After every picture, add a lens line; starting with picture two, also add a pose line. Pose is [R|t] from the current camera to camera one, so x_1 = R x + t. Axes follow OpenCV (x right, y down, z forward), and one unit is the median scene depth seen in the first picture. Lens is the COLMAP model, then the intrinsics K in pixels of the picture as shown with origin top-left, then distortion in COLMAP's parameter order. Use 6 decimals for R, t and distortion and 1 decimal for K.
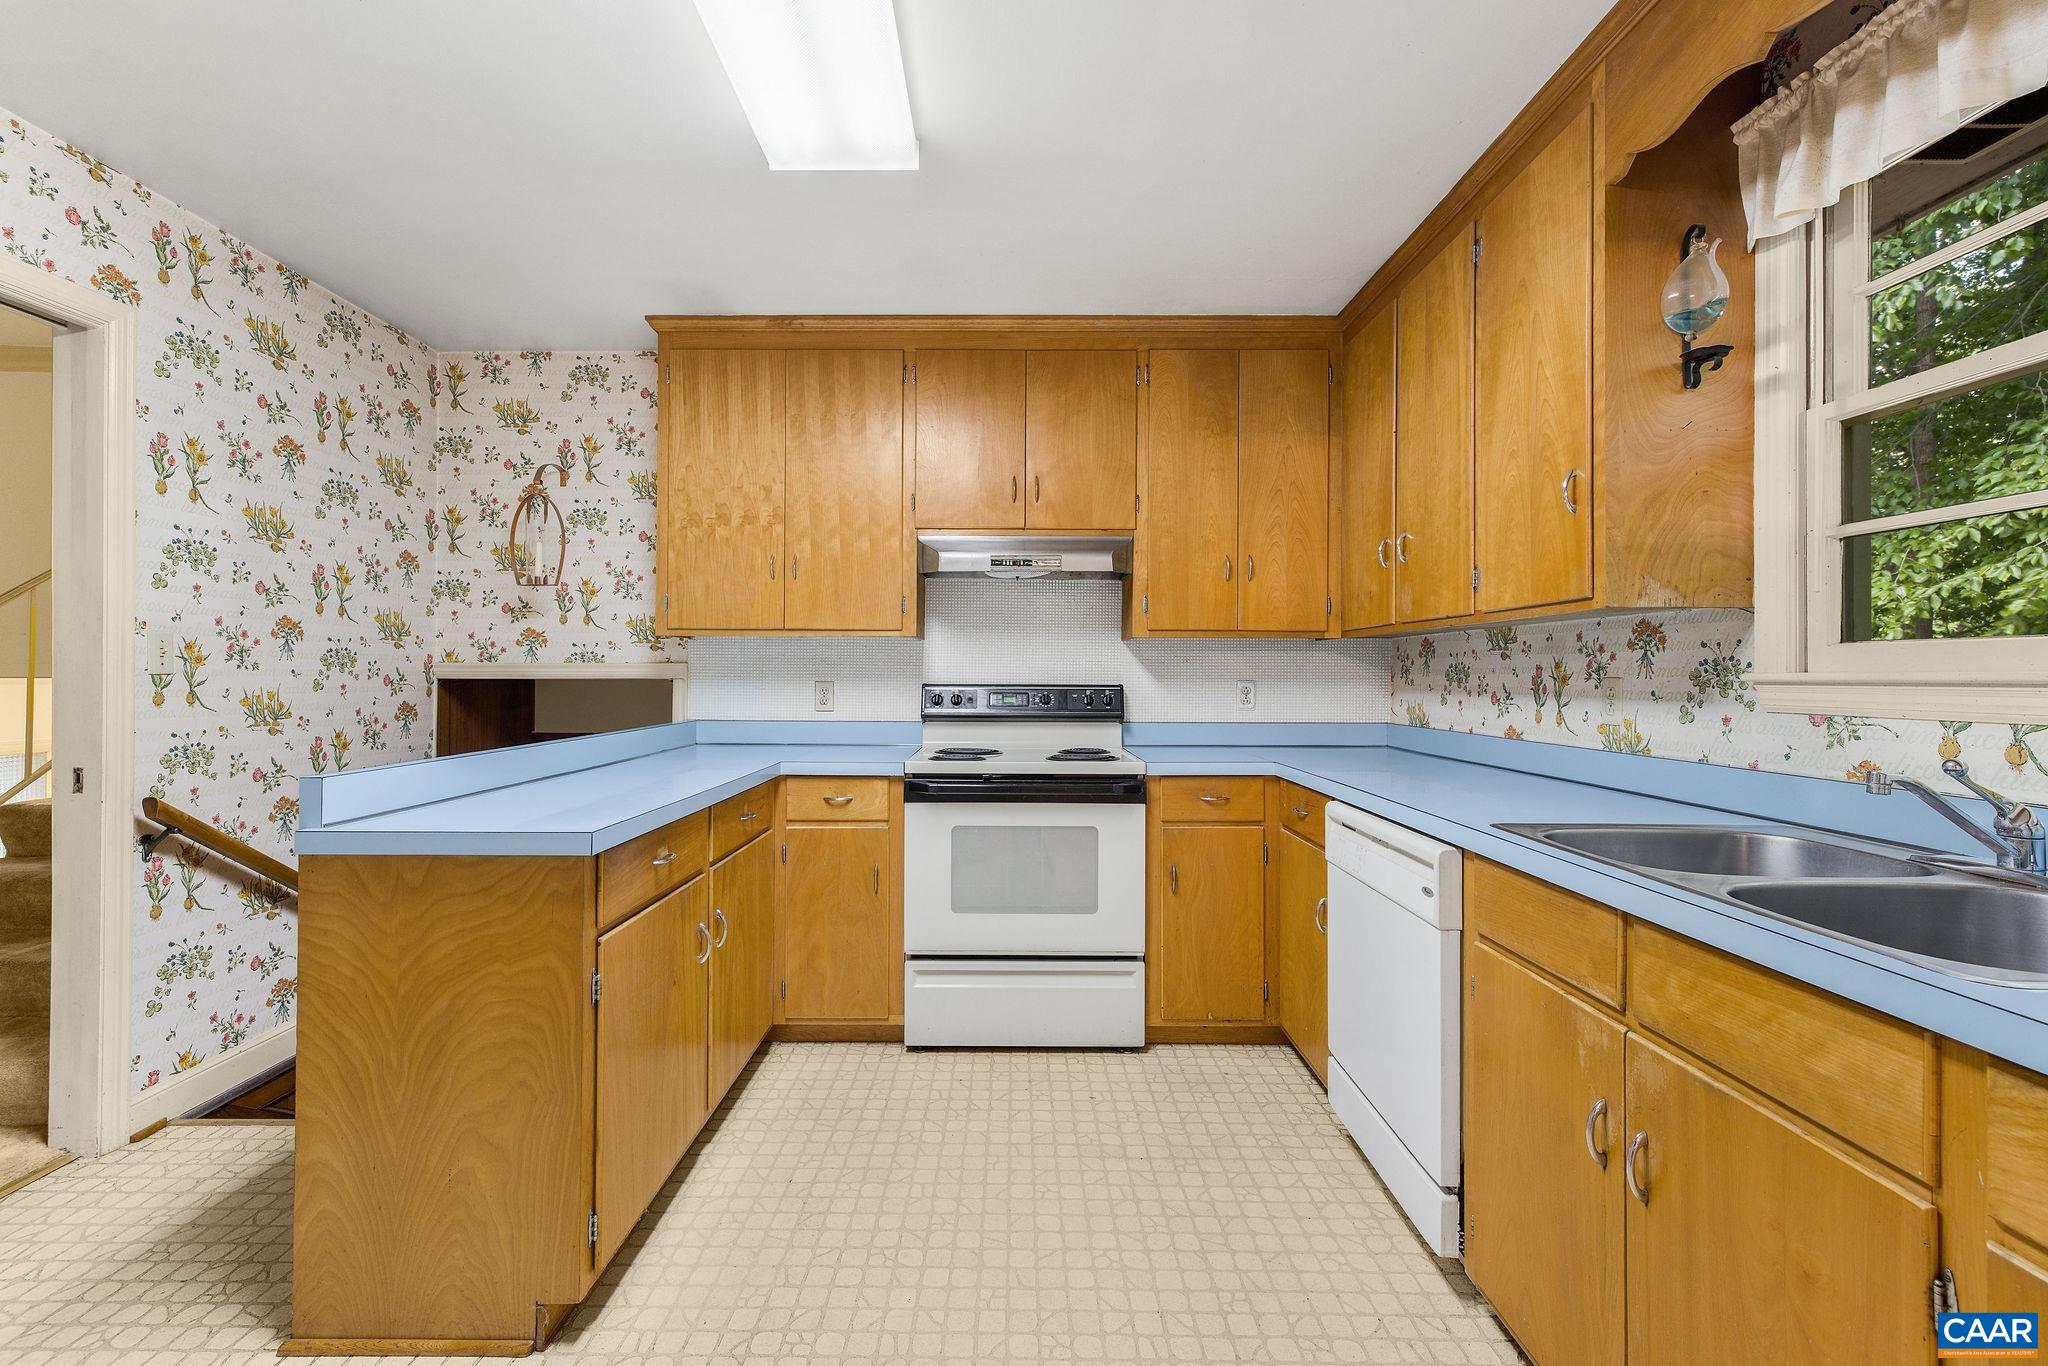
lens RADIAL K [[877.7, 0, 1000.6], [0, 877.7, 671.1], [0, 0, 1]] dist [-0.001884, 0.000487]
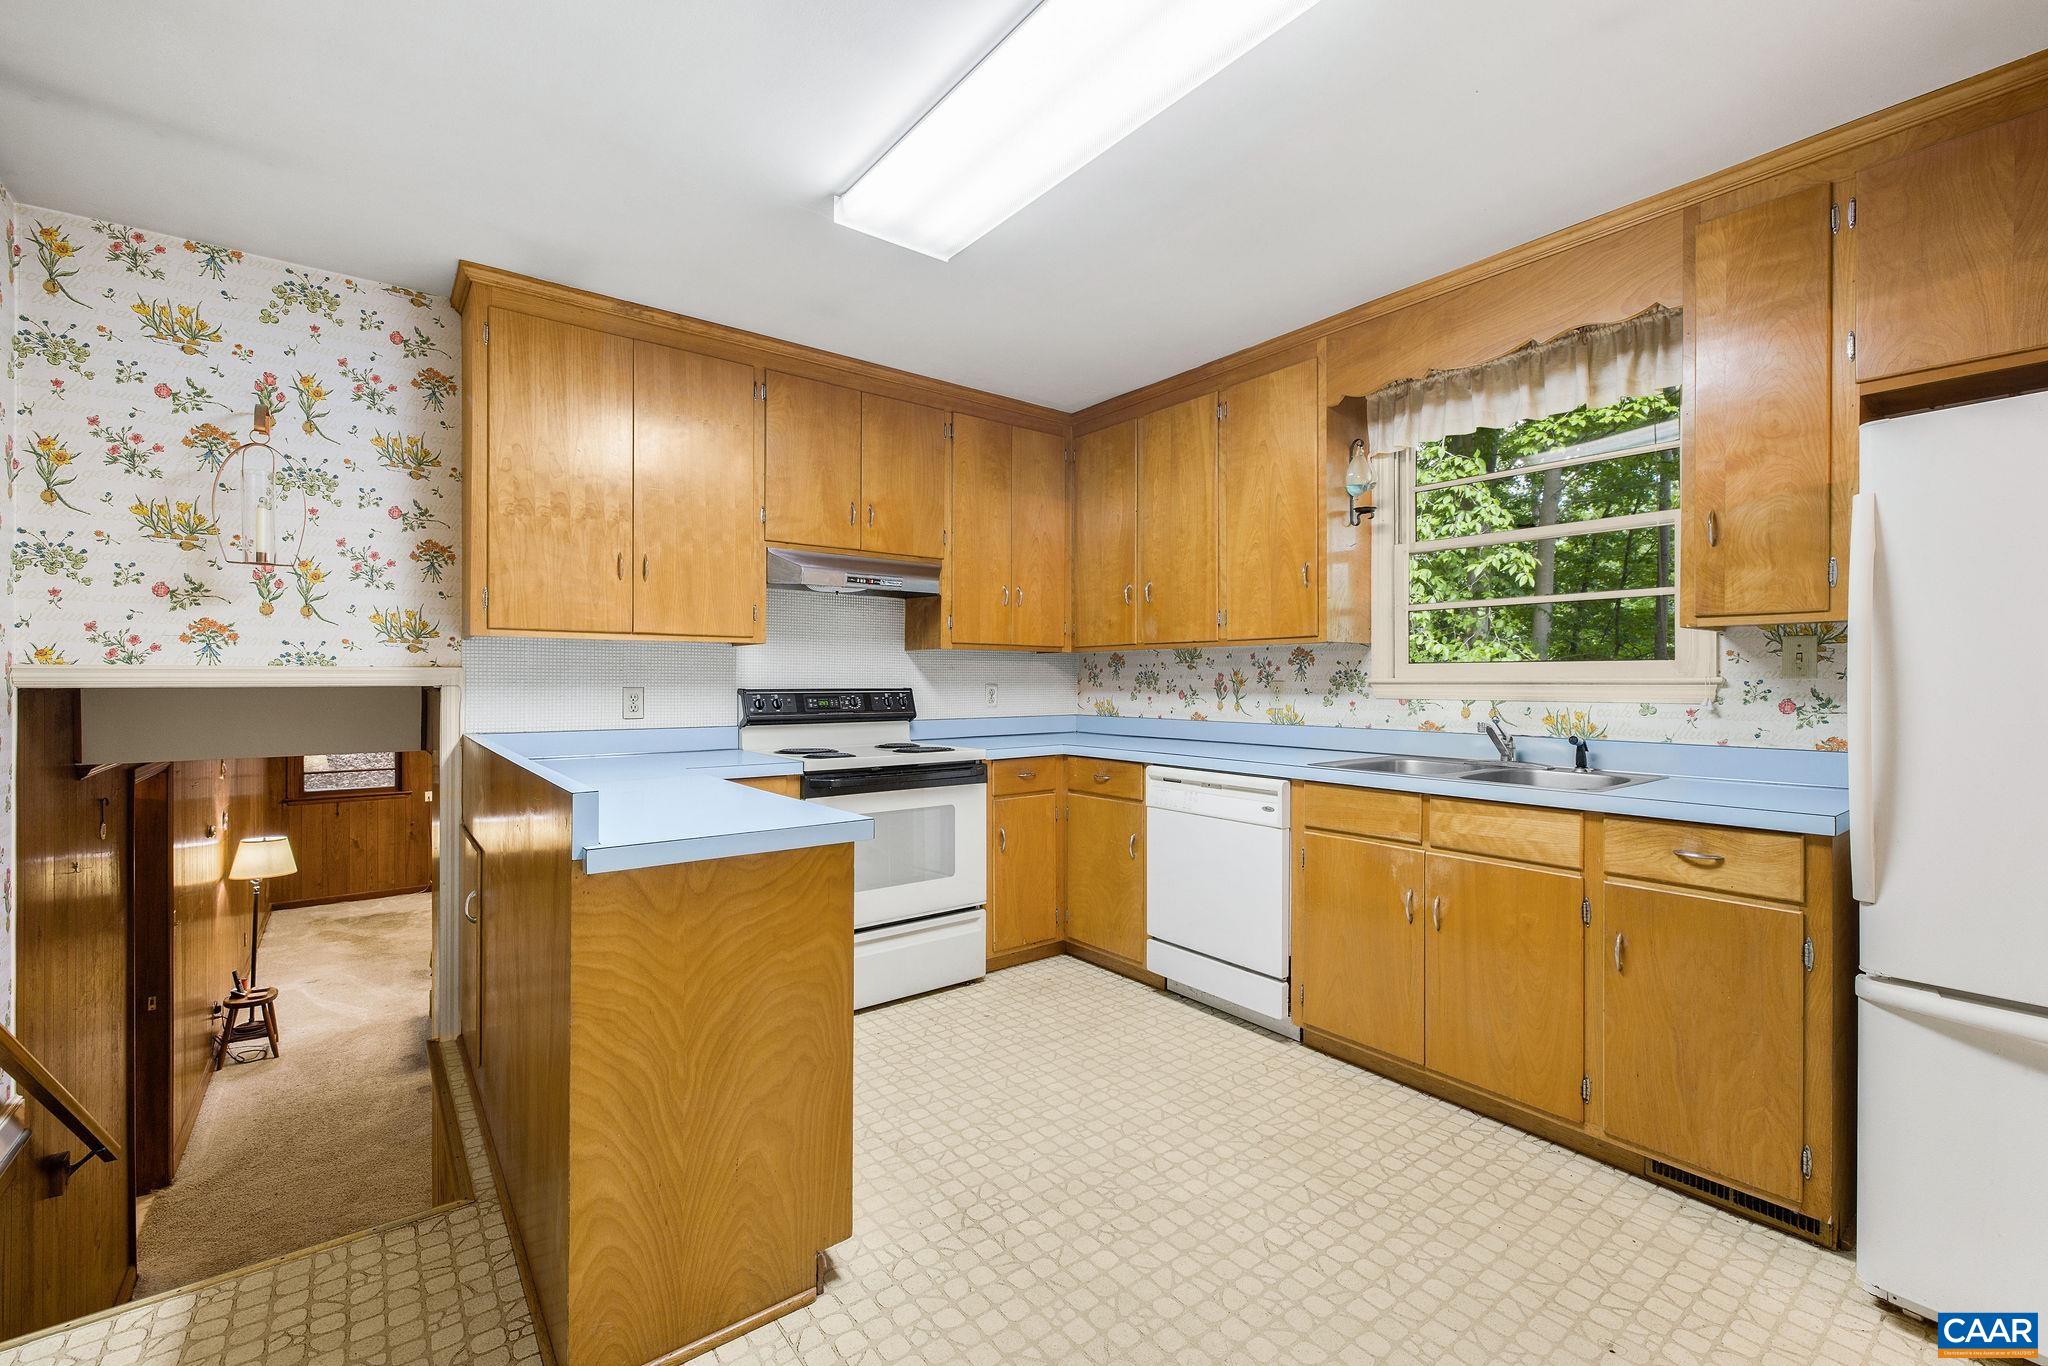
lens RADIAL K [[877.7, 0, 1021.0], [0, 877.7, 682.0], [0, 0, 1]] dist [-0.001884, 0.000487]
pose [[0.780909, -0.004084, 0.624631, -0.579393], [-0.000939, 0.999970, 0.007712, -0.002374], [-0.624644, -0.006609, 0.780882, -0.009435]]
